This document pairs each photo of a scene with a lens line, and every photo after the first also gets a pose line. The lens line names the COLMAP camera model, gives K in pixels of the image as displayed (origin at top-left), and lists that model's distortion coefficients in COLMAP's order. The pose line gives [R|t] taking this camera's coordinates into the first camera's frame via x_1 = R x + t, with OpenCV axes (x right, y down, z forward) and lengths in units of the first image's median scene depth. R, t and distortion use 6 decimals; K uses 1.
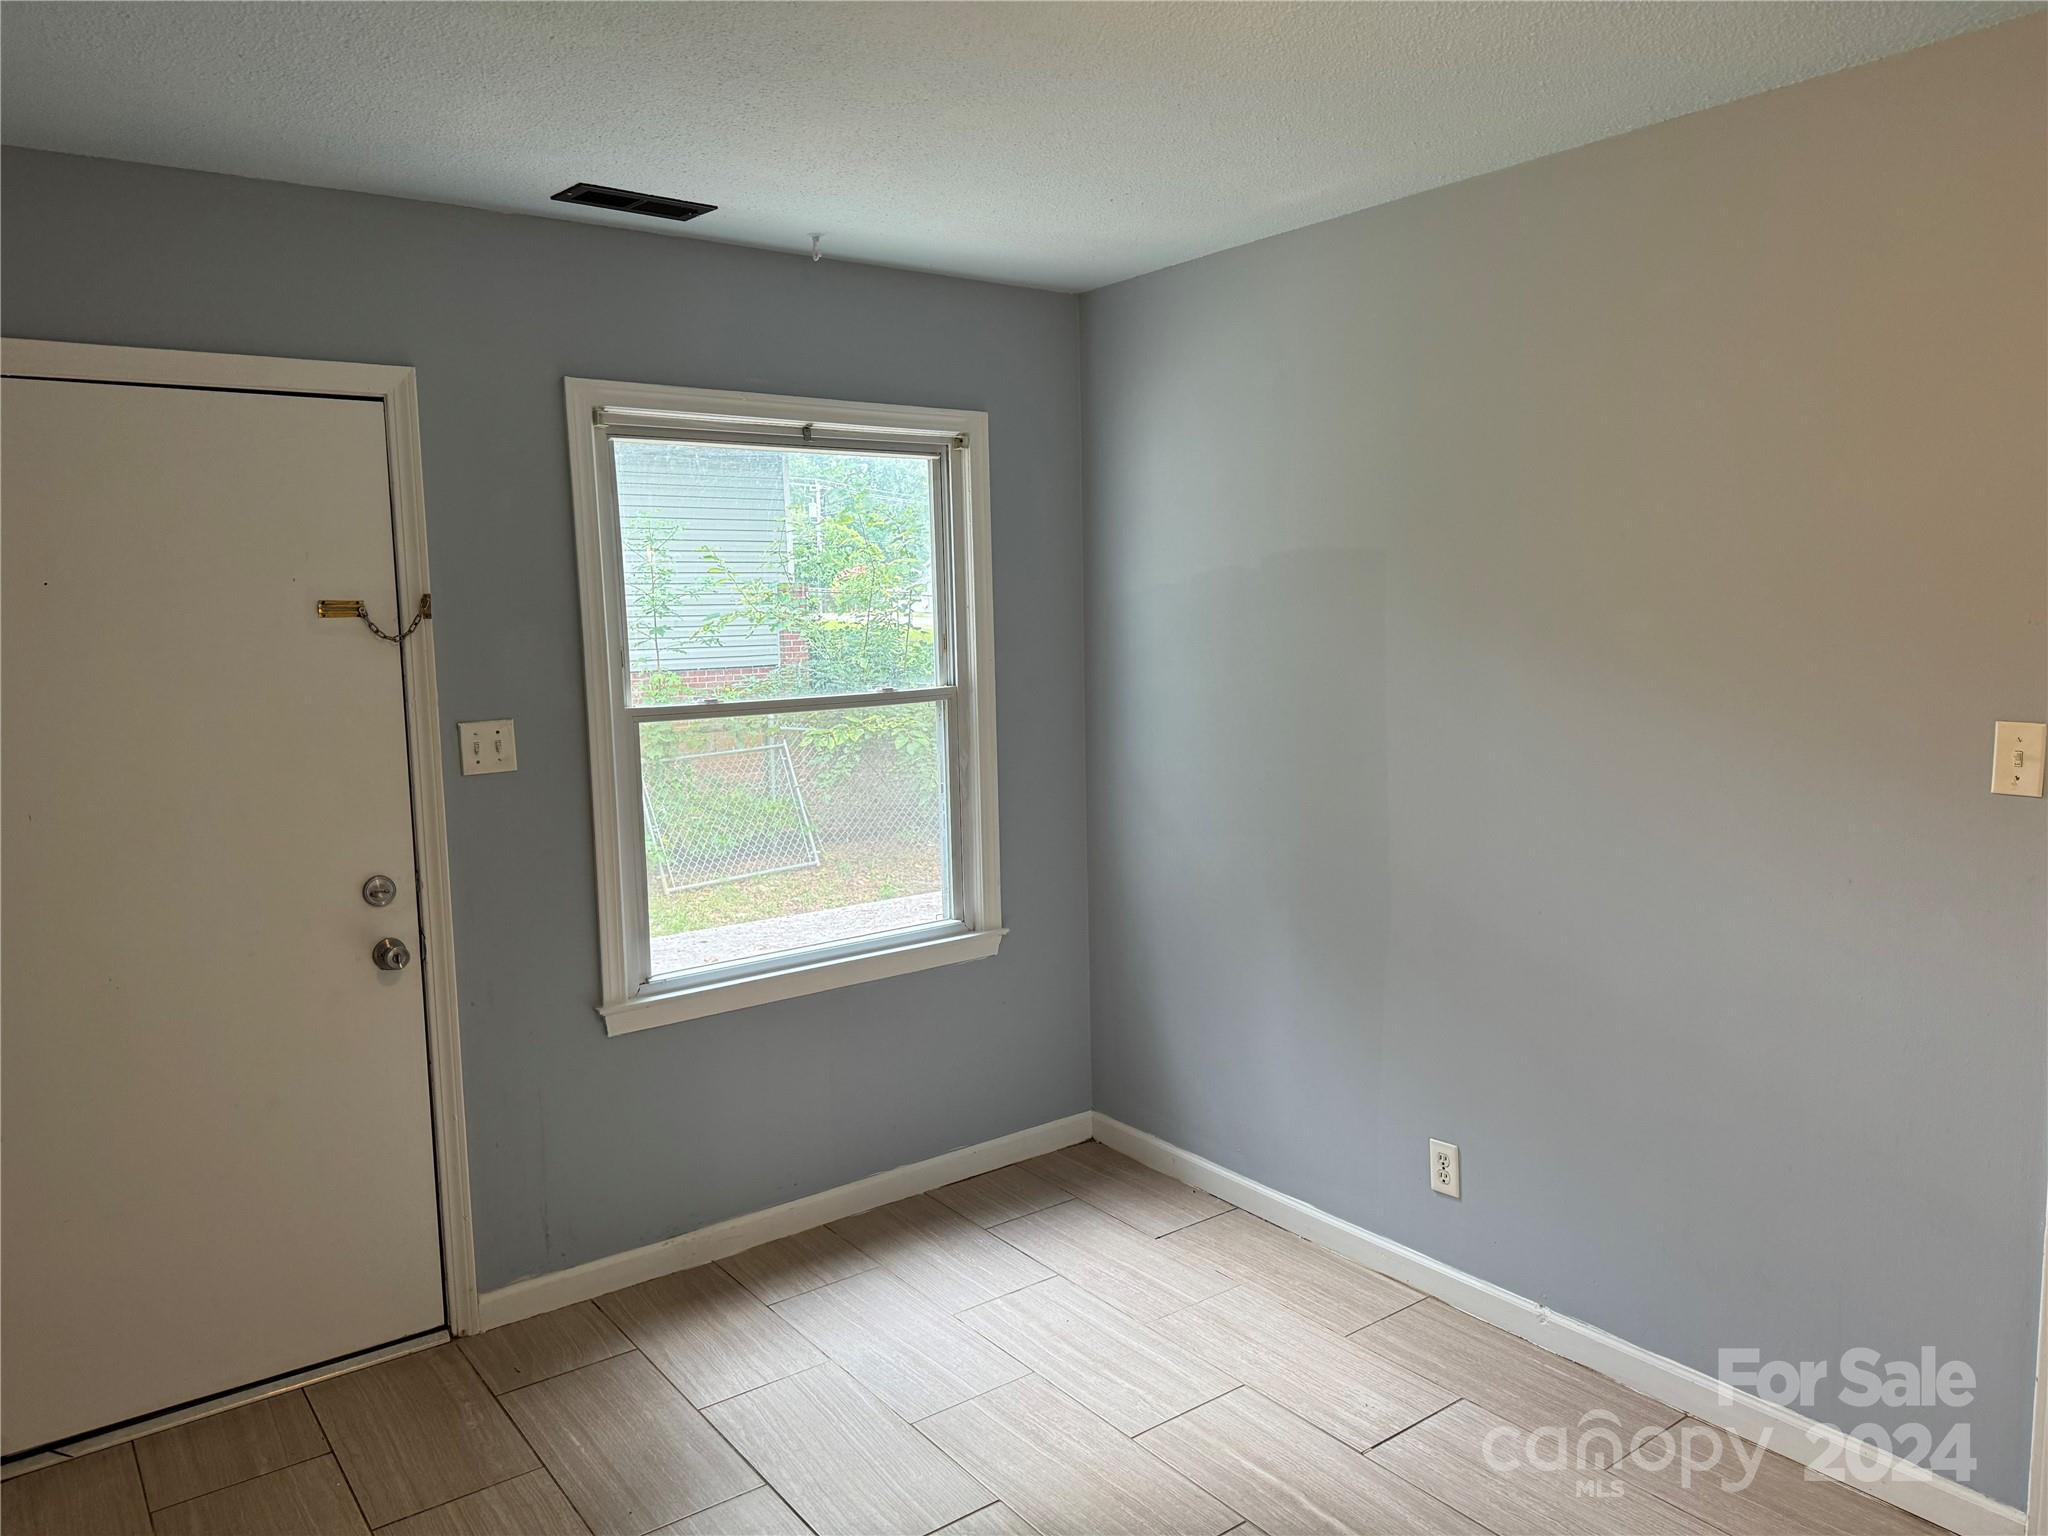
lens RADIAL K [[1454.6, 0, 1028.1], [0, 1454.6, 776.2], [0, 0, 1]] dist [0.036386, -0.037148]
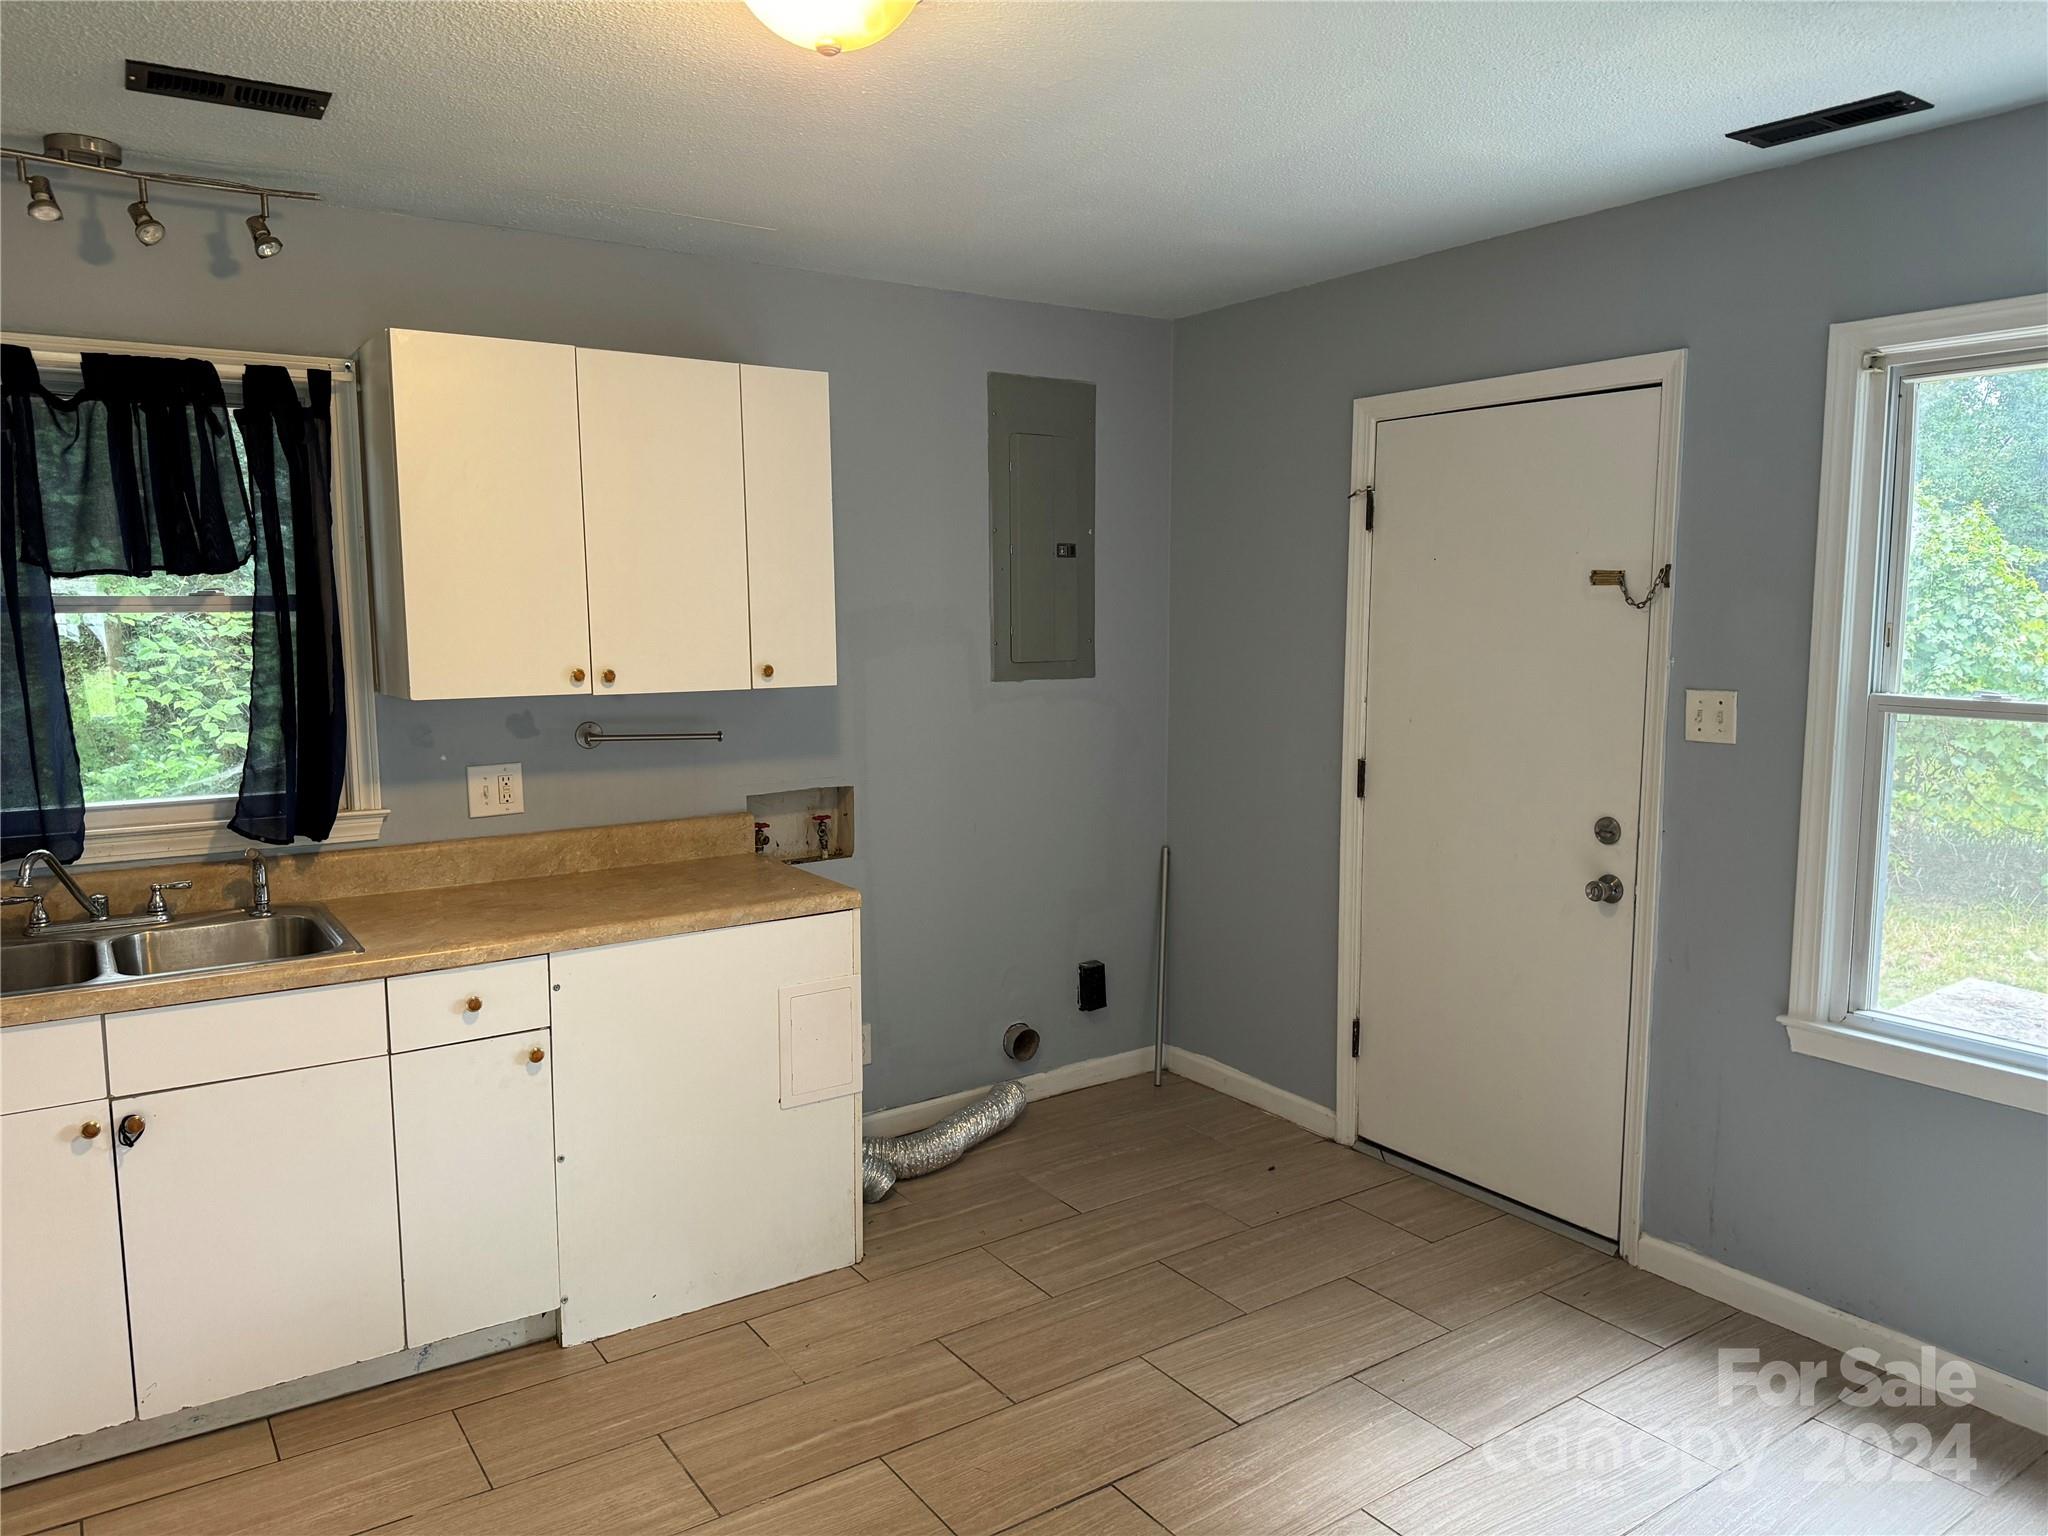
lens RADIAL K [[1454.6, 0, 1026.5], [0, 1454.6, 770.0], [0, 0, 1]] dist [0.036386, -0.037148]
pose [[-0.042086, 0.144105, -0.988667, 0.606200], [-0.113600, 0.982436, 0.148033, -0.073830], [0.992635, 0.118542, -0.024976, 0.522686]]
